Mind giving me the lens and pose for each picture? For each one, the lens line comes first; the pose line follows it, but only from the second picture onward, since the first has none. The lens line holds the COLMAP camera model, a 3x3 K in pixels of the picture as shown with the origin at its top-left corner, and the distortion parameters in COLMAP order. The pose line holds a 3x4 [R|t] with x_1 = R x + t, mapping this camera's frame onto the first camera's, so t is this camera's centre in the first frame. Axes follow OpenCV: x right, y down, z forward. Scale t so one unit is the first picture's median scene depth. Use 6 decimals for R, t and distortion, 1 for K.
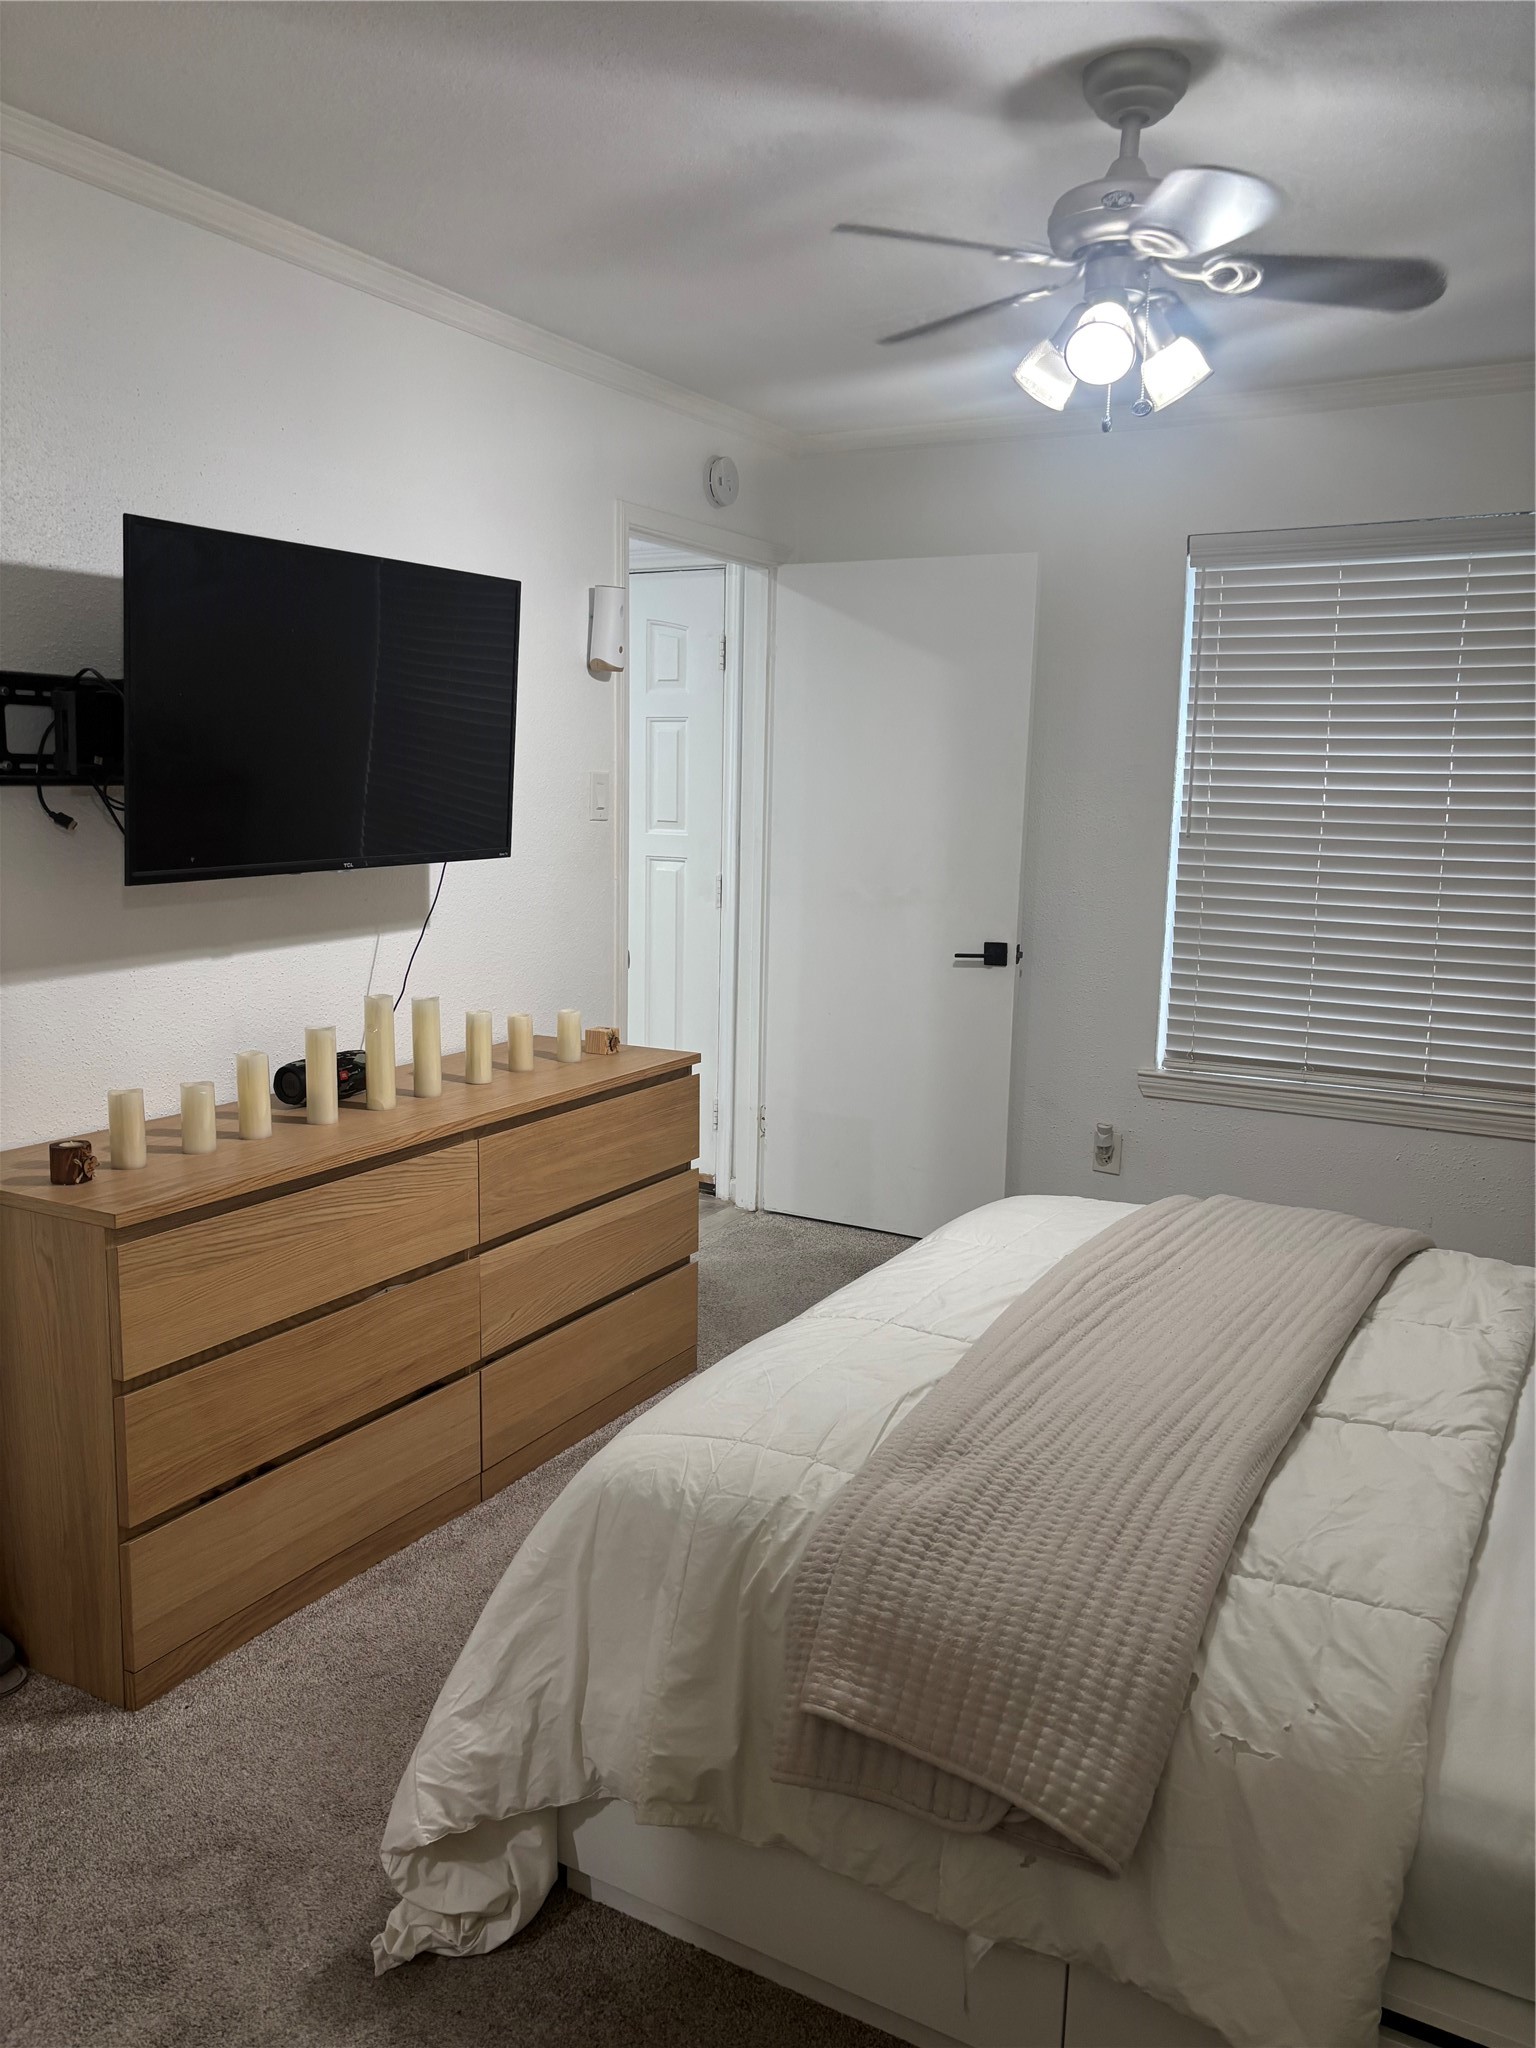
lens RADIAL K [[1570.0, 0, 773.8], [0, 1570.0, 1040.1], [0, 0, 1]] dist [-0.014629, 0.117655]
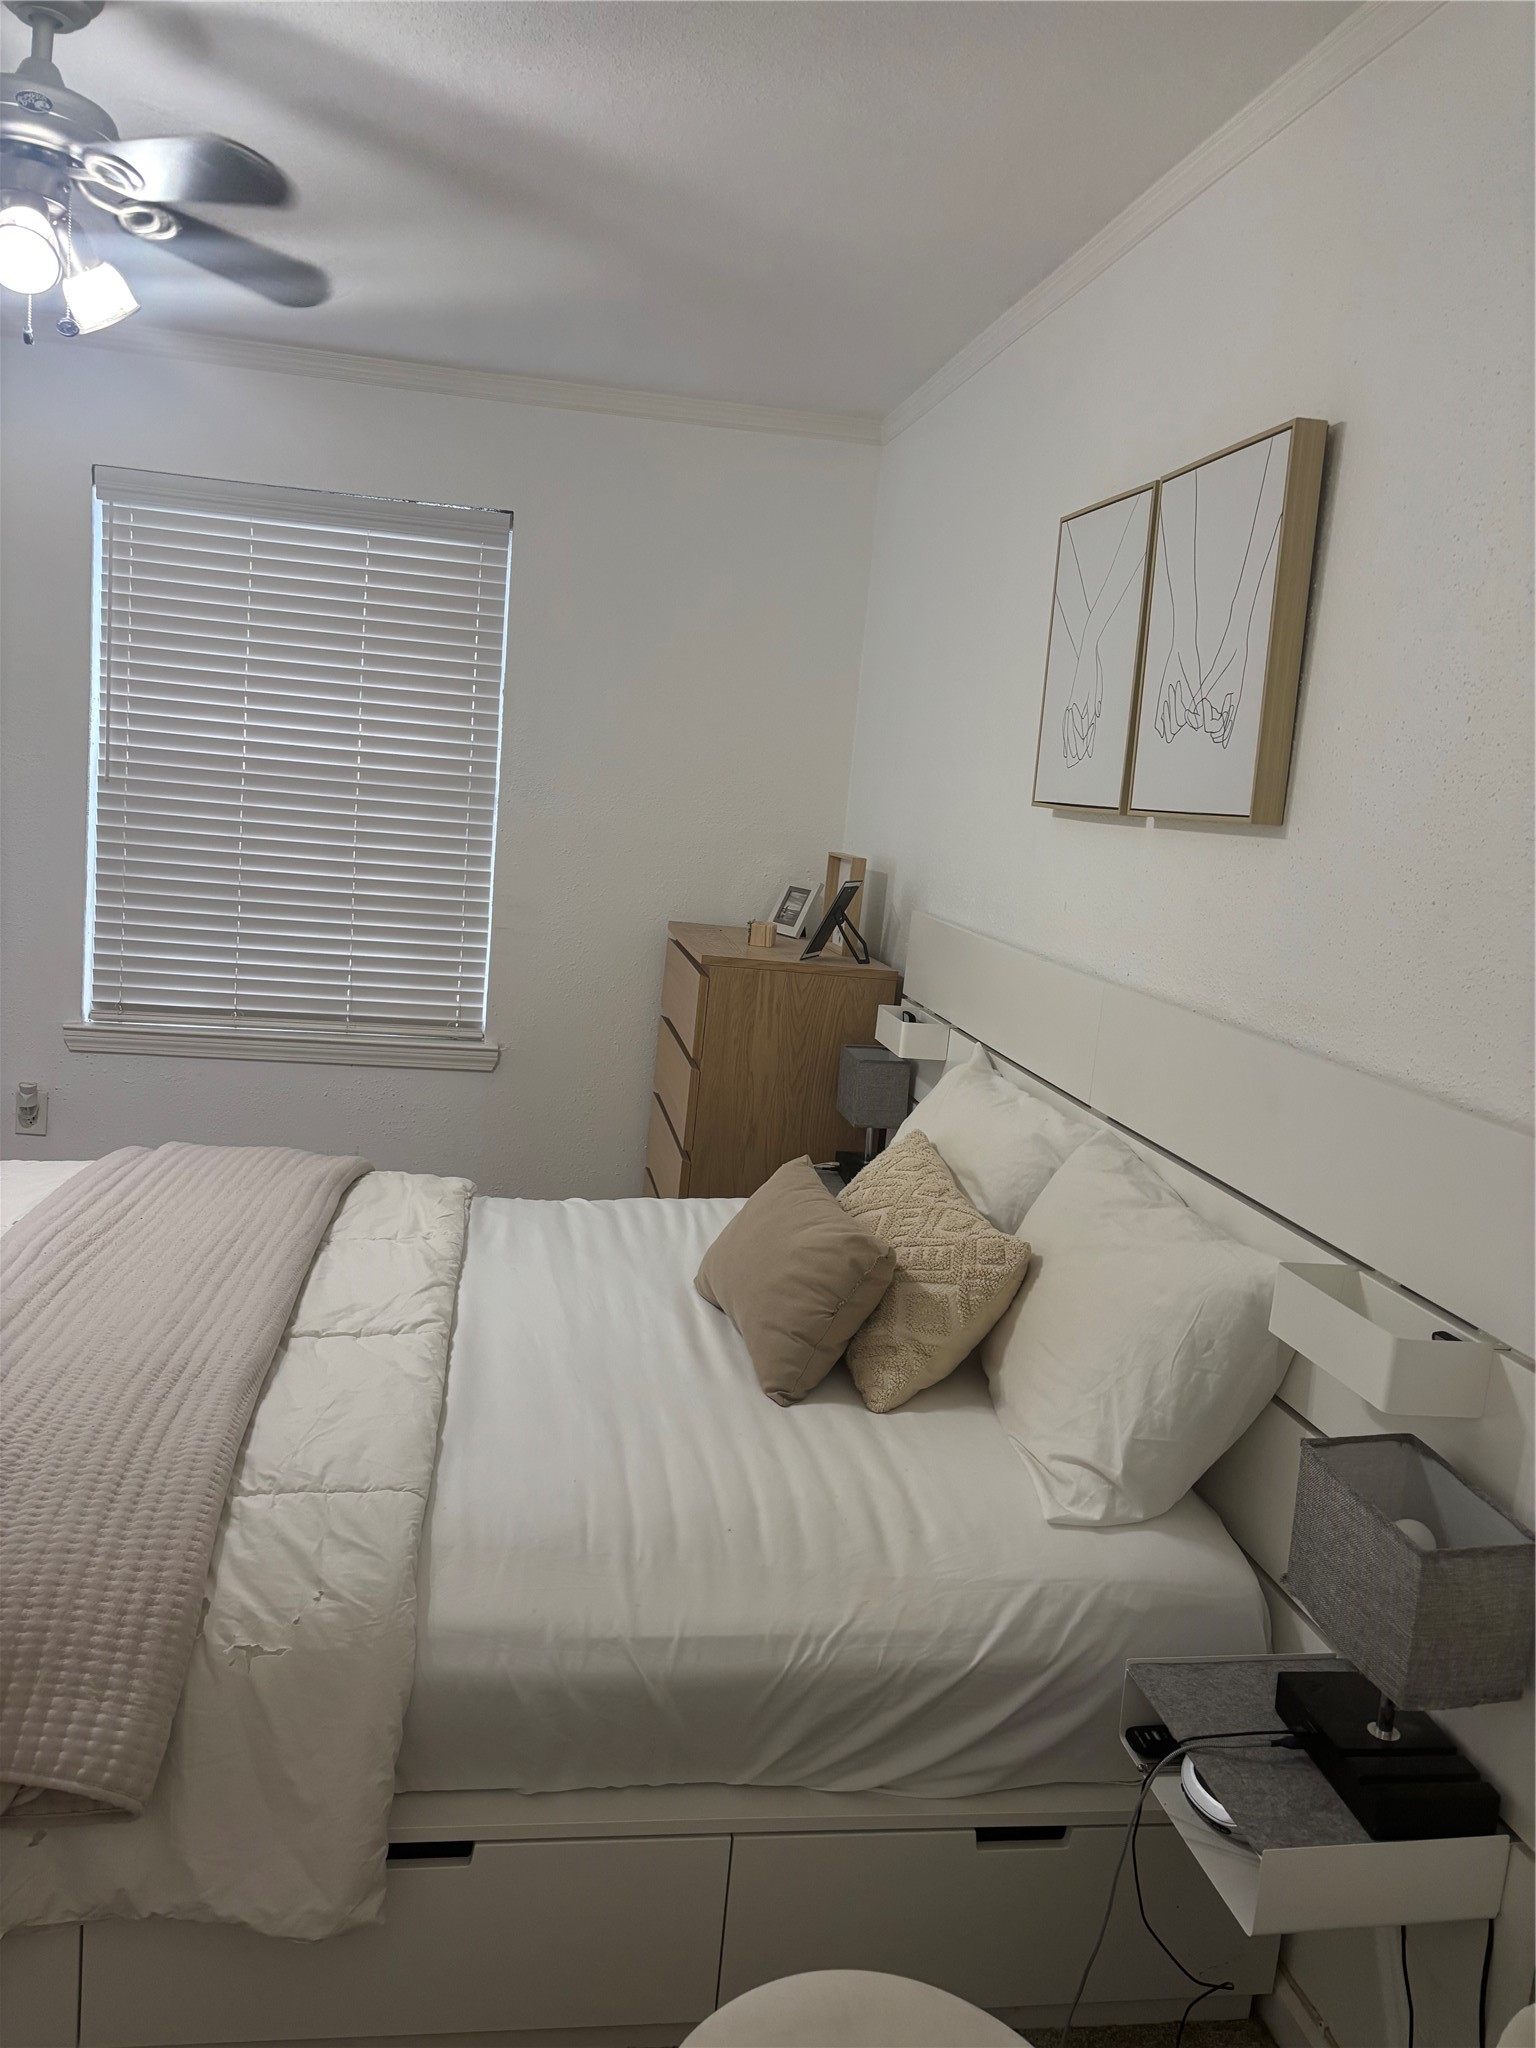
lens RADIAL K [[1556.1, 0, 759.6], [0, 1556.1, 1050.2], [0, 0, 1]] dist [0.029317, 0.004240]
pose [[0.780331, -0.060468, 0.622437, -0.055910], [0.036754, 0.998028, 0.050879, 0.003924], [-0.624286, -0.016825, 0.781015, -0.018935]]
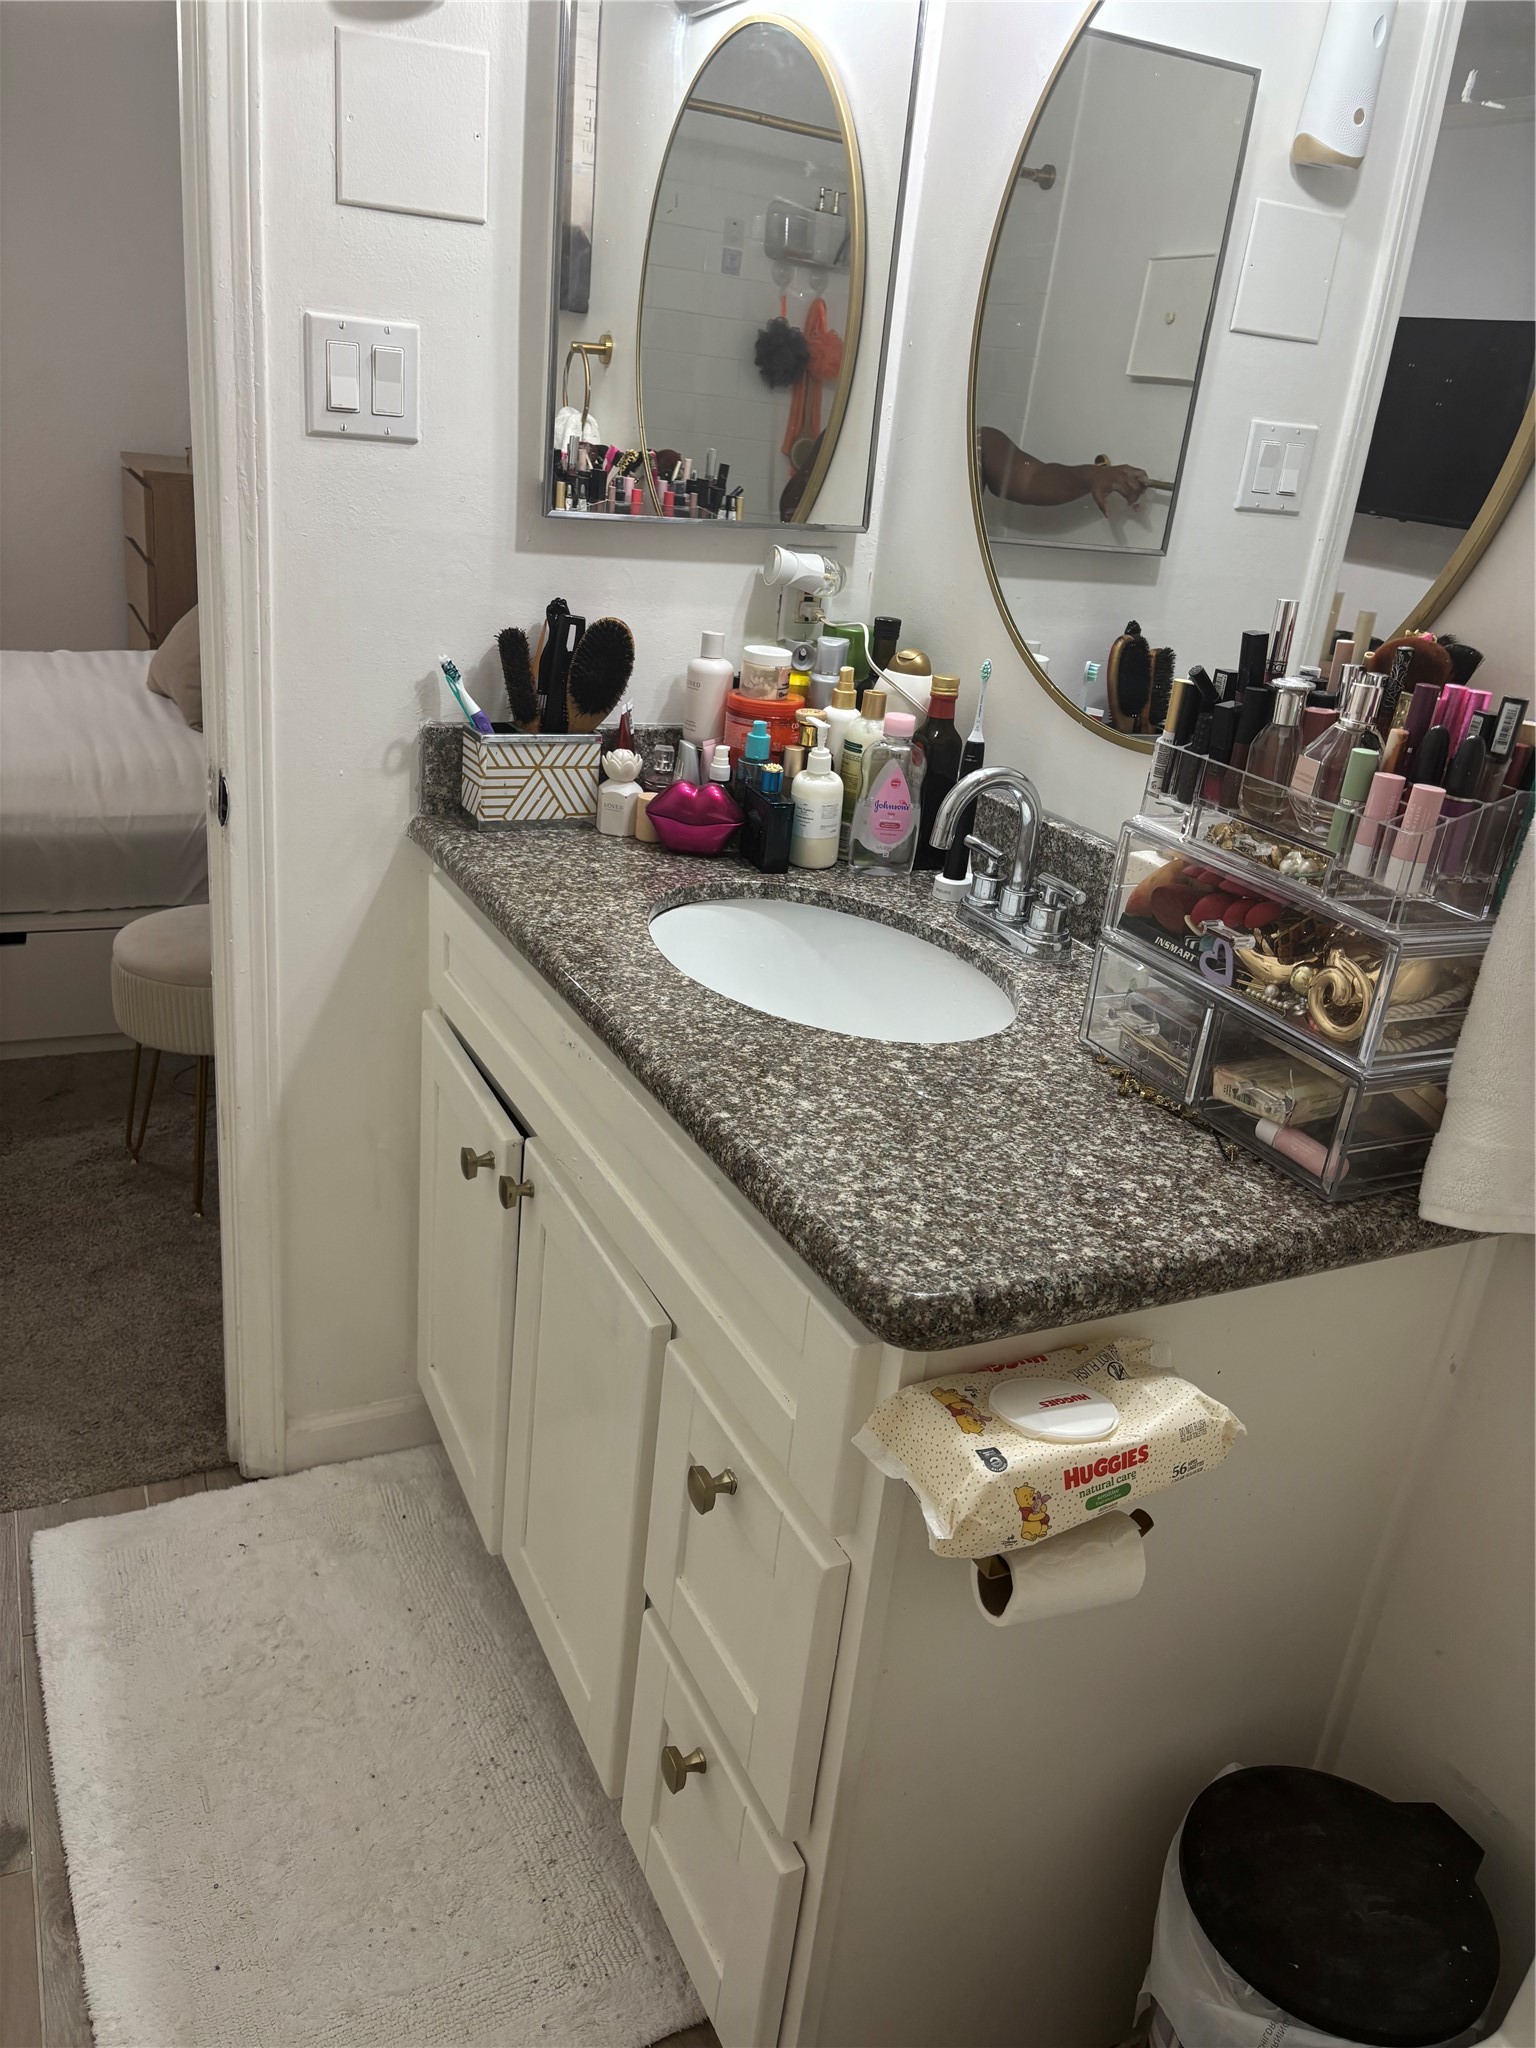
lens RADIAL K [[1556.1, 0, 759.6], [0, 1556.1, 1050.2], [0, 0, 1]] dist [0.029317, 0.004240]
pose [[0.579628, -0.276577, 0.766509, -0.494953], [0.052831, 0.951415, 0.303346, 0.152192], [-0.813167, -0.135332, 0.566078, -0.788251]]
